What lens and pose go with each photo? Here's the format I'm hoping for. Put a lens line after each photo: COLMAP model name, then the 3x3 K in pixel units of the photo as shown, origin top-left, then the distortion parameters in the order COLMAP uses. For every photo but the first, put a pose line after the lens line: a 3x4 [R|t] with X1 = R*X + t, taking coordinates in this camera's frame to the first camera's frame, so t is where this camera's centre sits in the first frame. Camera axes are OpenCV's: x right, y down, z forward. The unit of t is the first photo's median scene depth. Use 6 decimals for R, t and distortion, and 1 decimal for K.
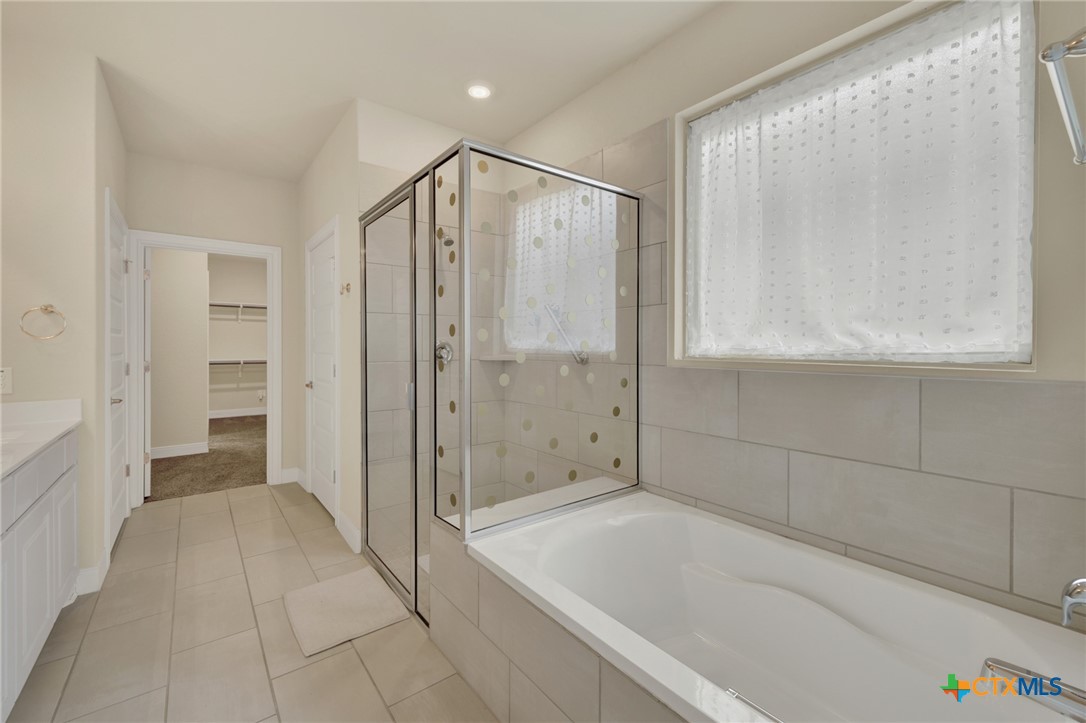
lens RADIAL K [[456.8, 0, 539.0], [0, 456.8, 351.4], [0, 0, 1]] dist [-0.001748, 0.000315]
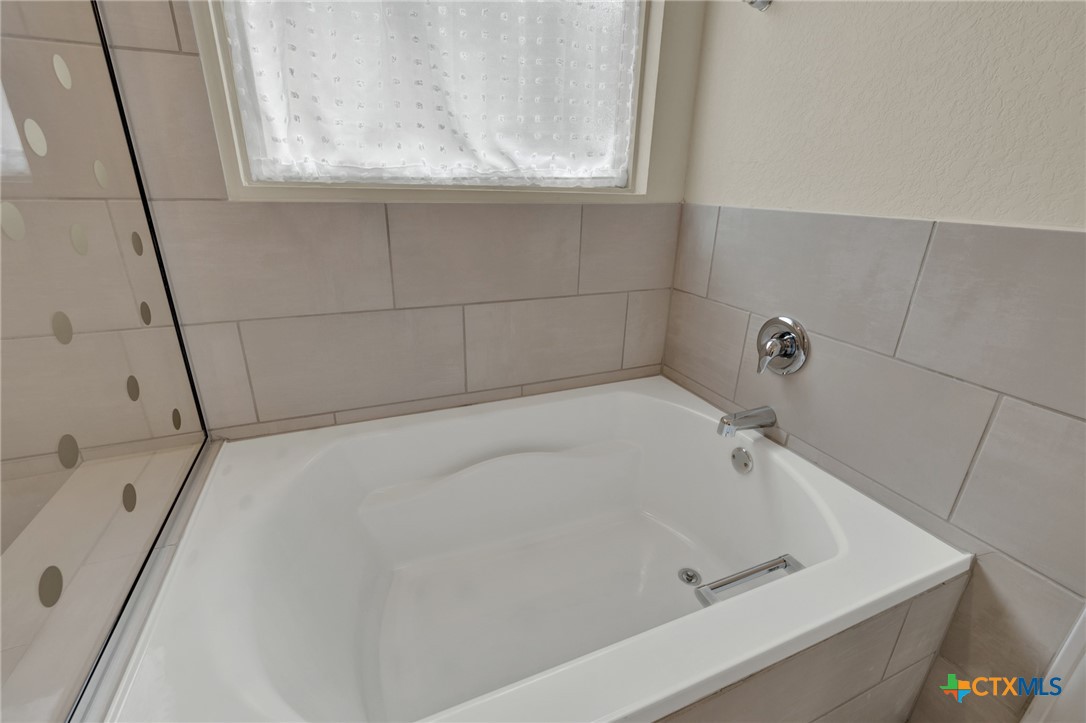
lens RADIAL K [[456.8, 0, 539.1], [0, 456.8, 354.6], [0, 0, 1]] dist [-0.001748, 0.000315]
pose [[0.266719, -0.321820, 0.908456, -0.166318], [-0.003377, 0.942285, 0.334795, 0.028985], [-0.963768, -0.092364, 0.250238, 0.652172]]
